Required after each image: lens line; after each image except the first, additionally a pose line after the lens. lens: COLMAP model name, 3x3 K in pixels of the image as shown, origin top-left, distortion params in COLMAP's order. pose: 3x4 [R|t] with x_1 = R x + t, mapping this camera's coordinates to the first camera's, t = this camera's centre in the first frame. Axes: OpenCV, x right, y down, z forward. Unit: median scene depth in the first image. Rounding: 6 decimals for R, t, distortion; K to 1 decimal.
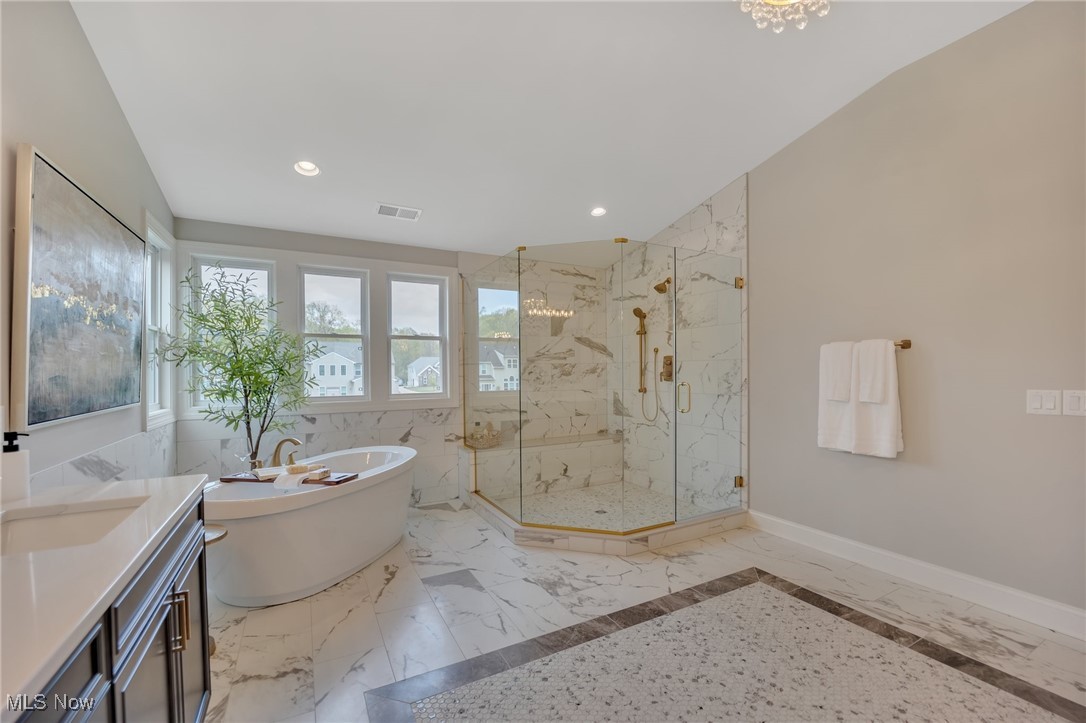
lens RADIAL K [[449.0, 0, 545.4], [0, 449.0, 365.8], [0, 0, 1]] dist [-0.004112, 0.001648]
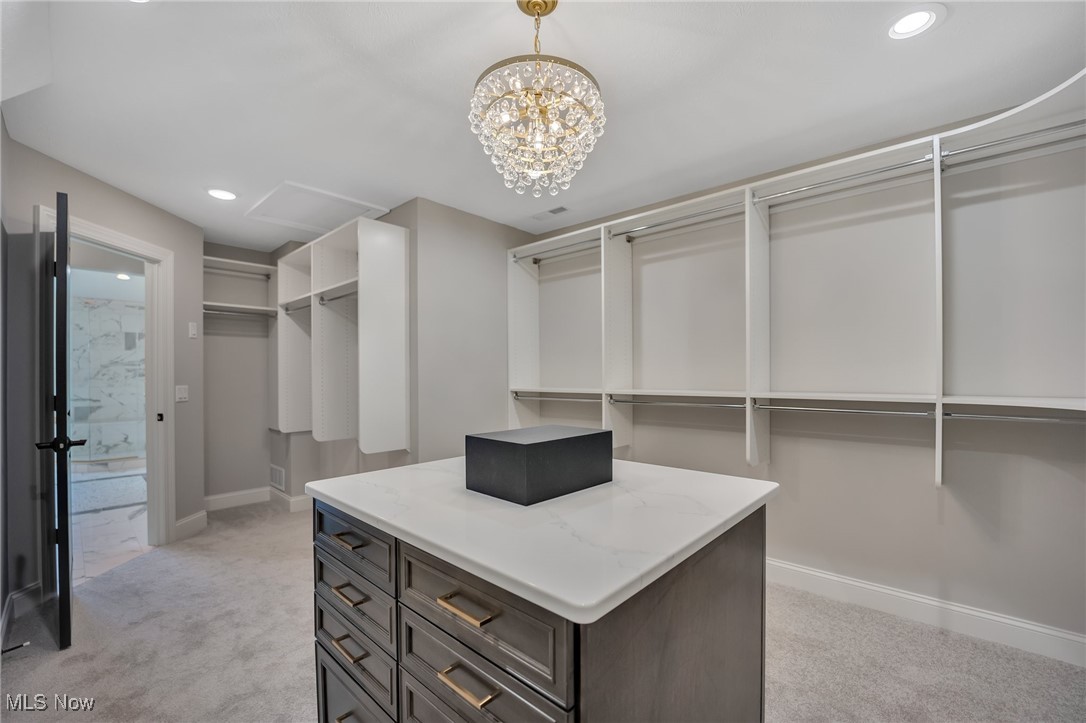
lens RADIAL K [[449.0, 0, 541.9], [0, 449.0, 368.1], [0, 0, 1]] dist [-0.004112, 0.001648]
pose [[0.949109, 0.004045, 0.314923, 0.863408], [-0.000750, 0.999944, -0.010584, 0.008465], [-0.314948, 0.009809, 0.949058, -0.850475]]
